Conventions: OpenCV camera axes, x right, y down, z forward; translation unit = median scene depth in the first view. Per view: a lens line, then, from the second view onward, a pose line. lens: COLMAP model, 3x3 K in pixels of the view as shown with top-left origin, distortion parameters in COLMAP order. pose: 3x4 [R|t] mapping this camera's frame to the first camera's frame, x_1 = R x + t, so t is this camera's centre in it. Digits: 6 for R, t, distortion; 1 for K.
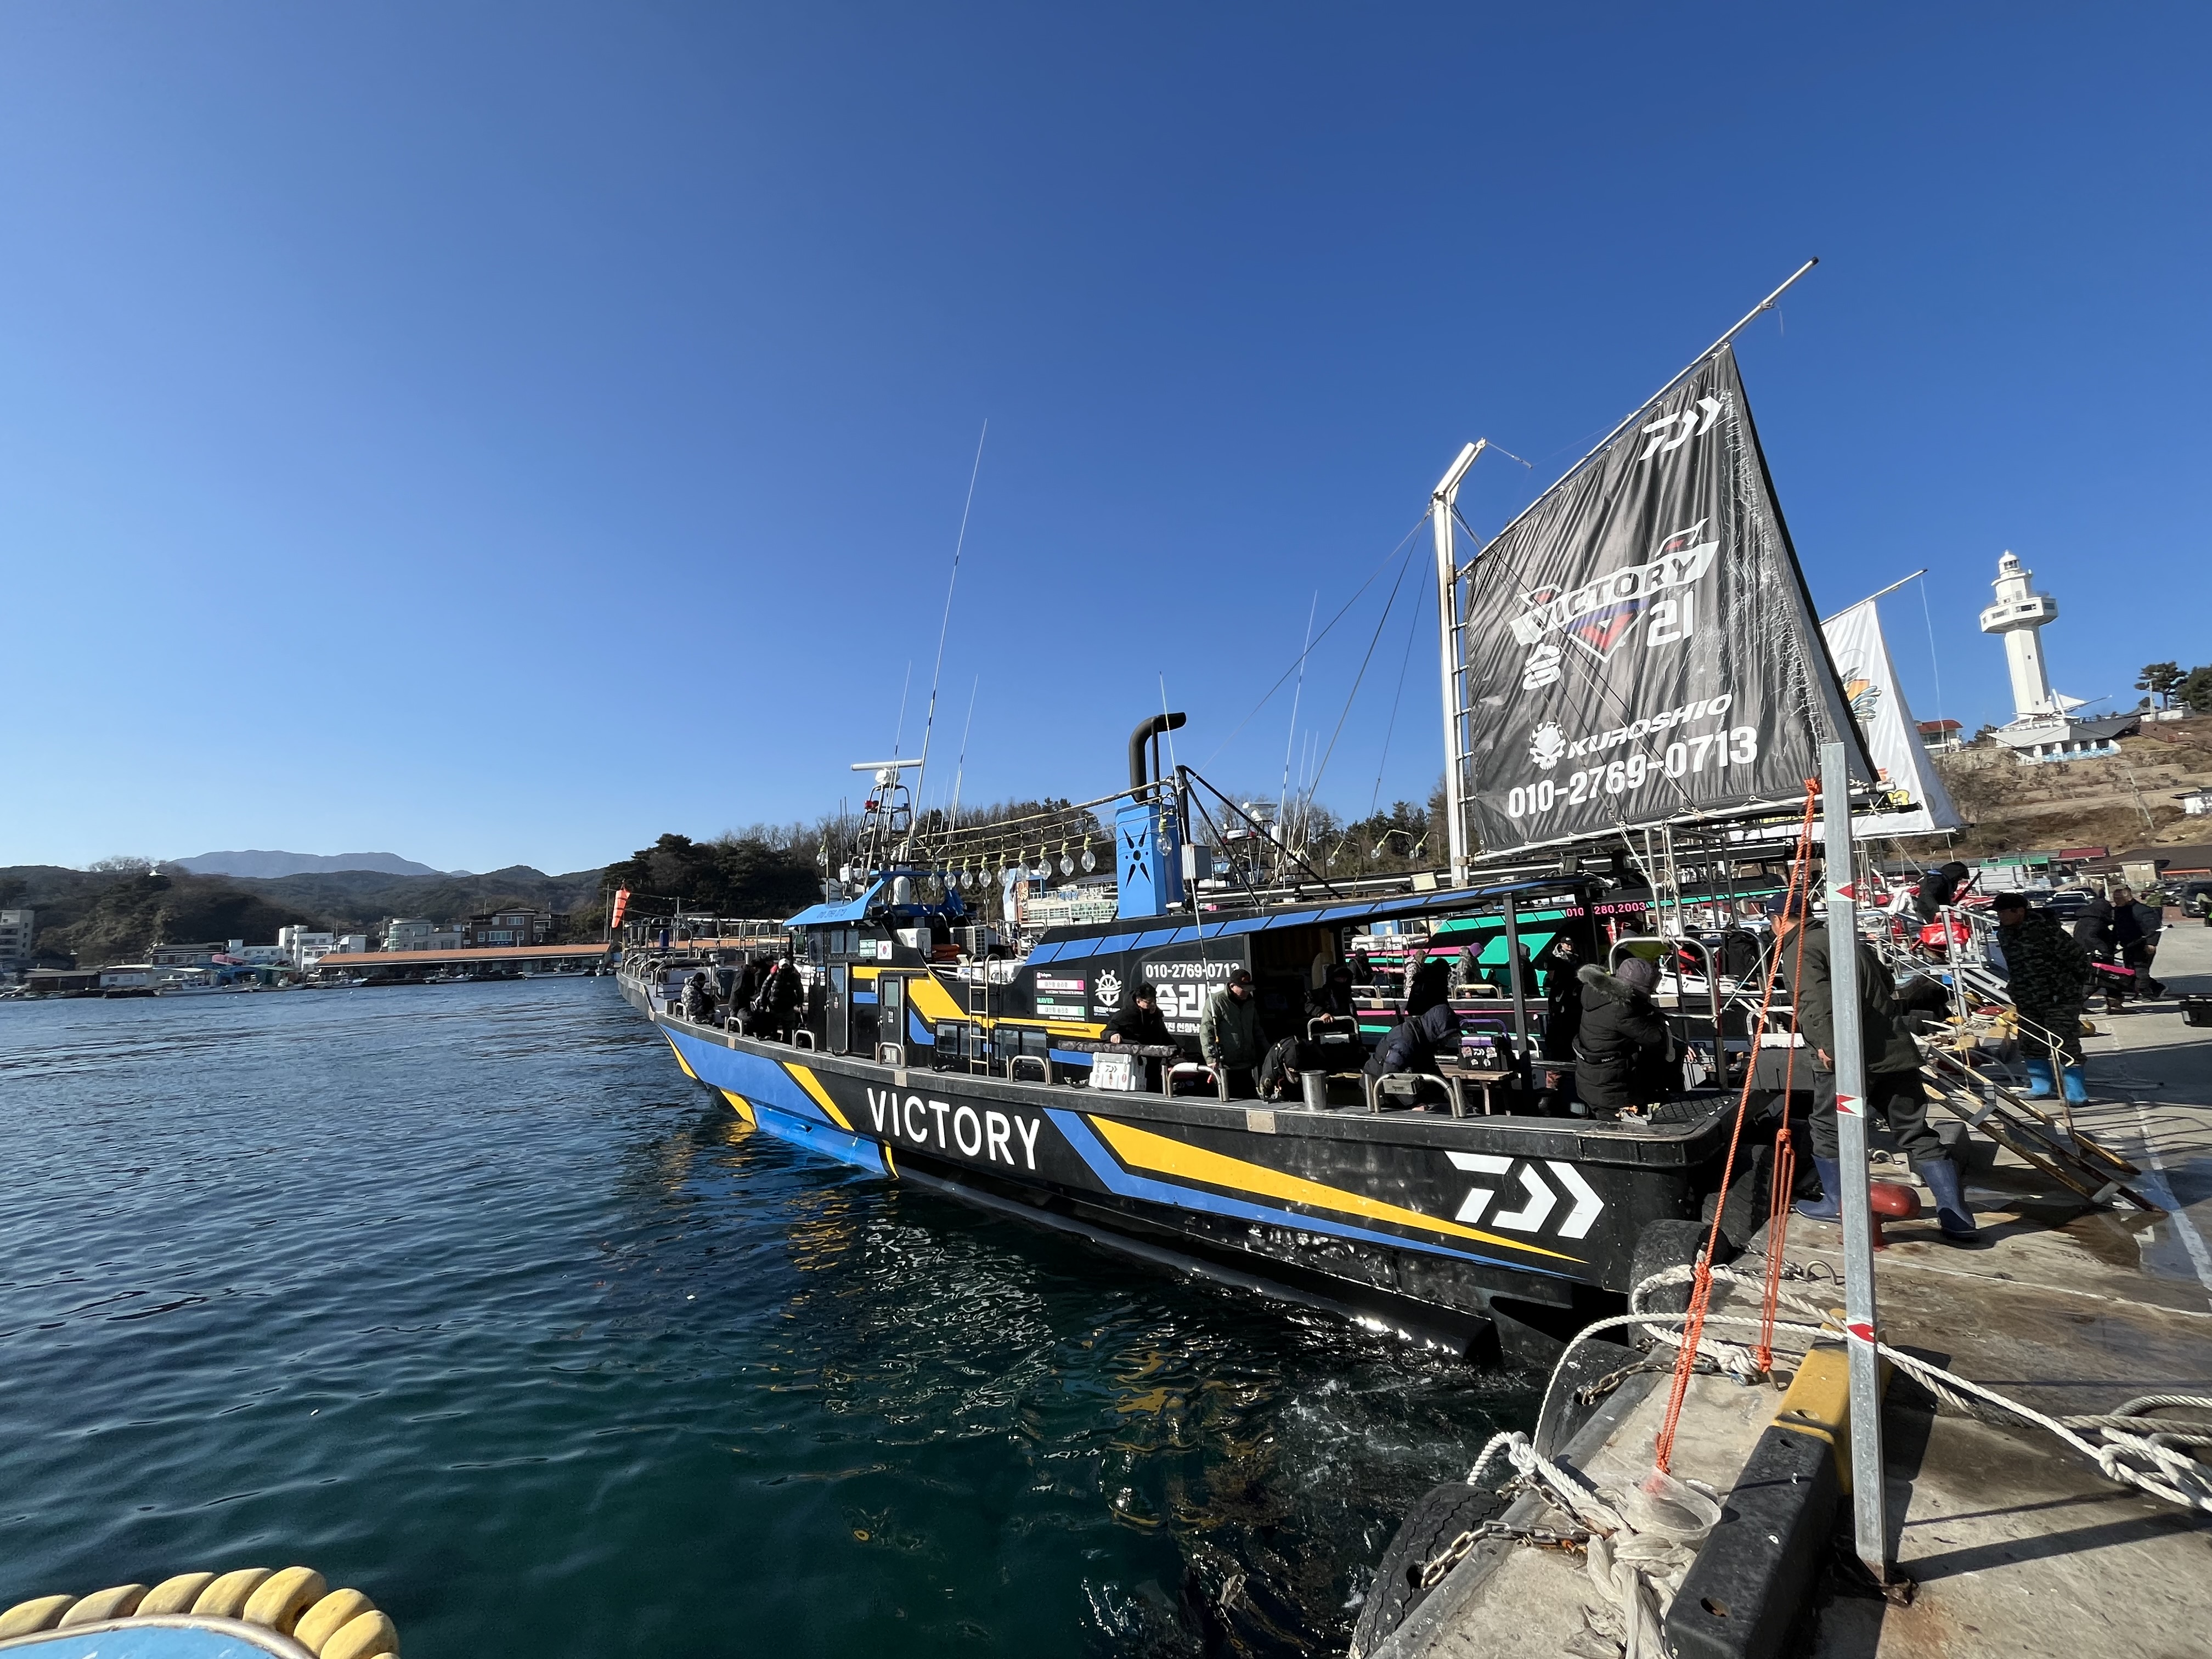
lens RADIAL K [[889.2, 0, 1108.0], [0, 889.2, 830.2], [0, 0, 1]] dist [-0.000560, -0.000143]
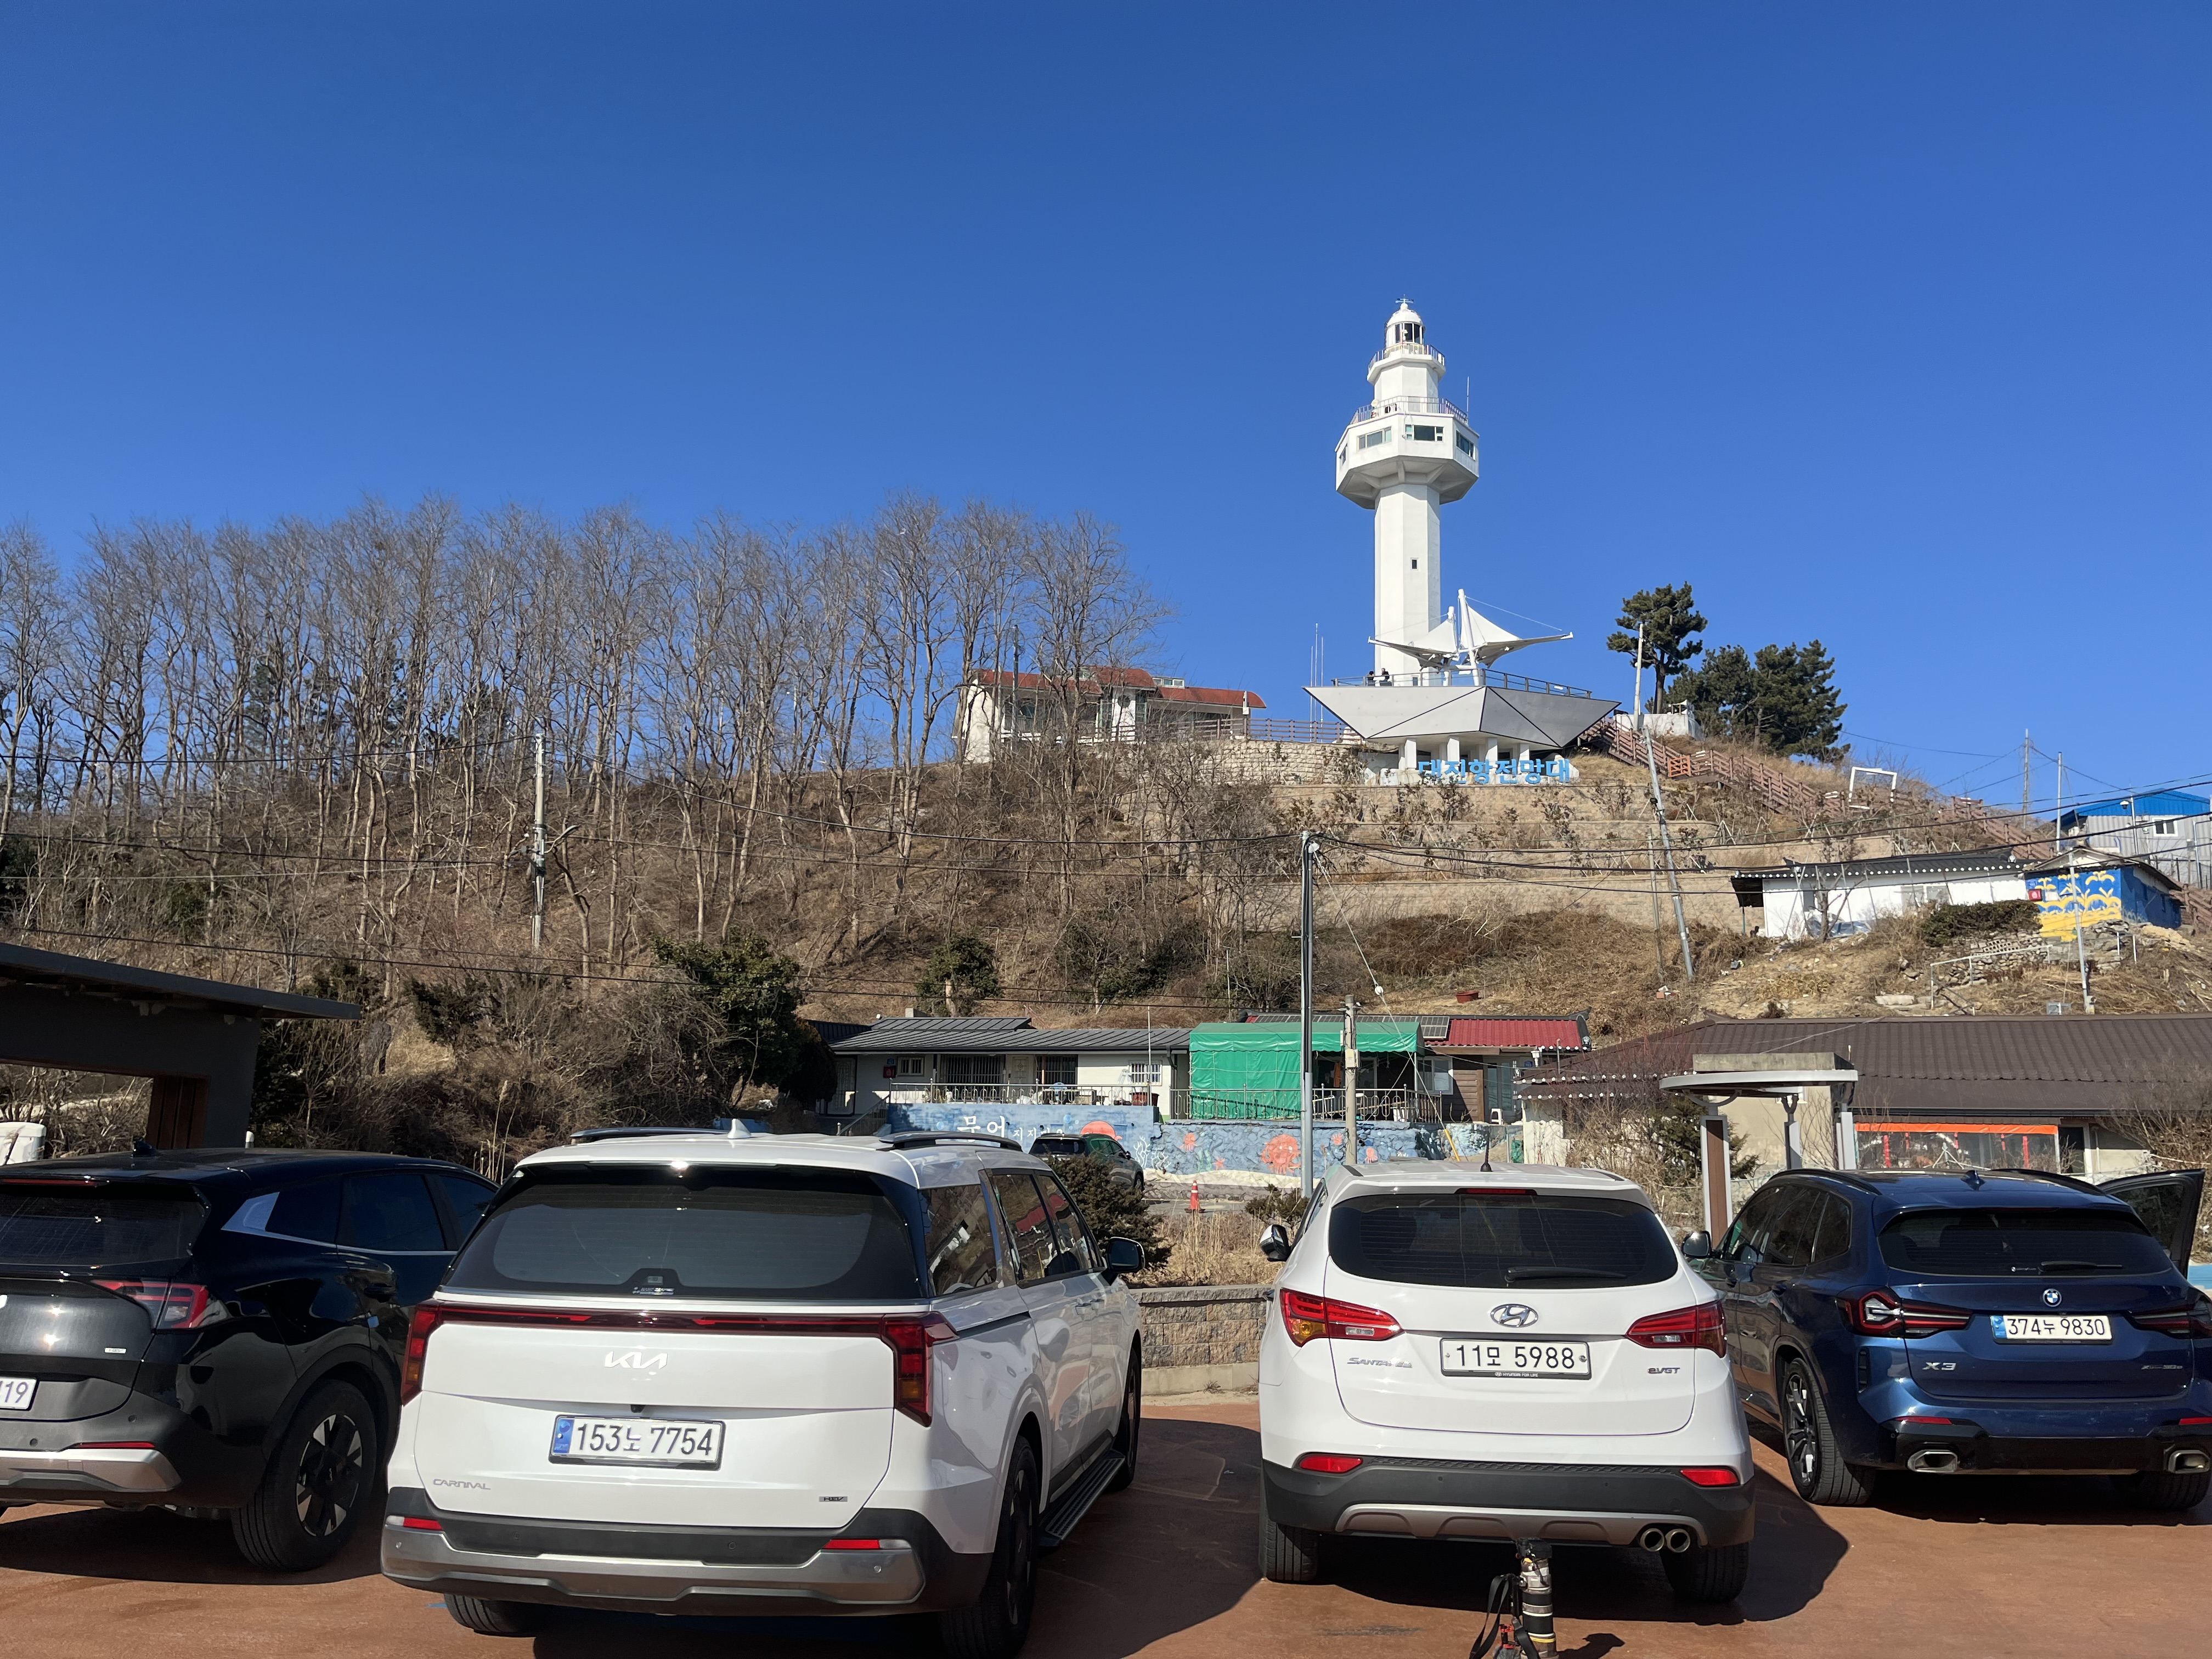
lens RADIAL K [[1682.2, 0, 1111.0], [0, 1682.2, 839.3], [0, 0, 1]] dist [0.011213, 0.001116]
pose [[0.781799, 0.189515, 0.594032, 0.610486], [-0.139420, 0.981702, -0.129704, 0.038989], [-0.607743, 0.018582, 0.793916, 0.586665]]
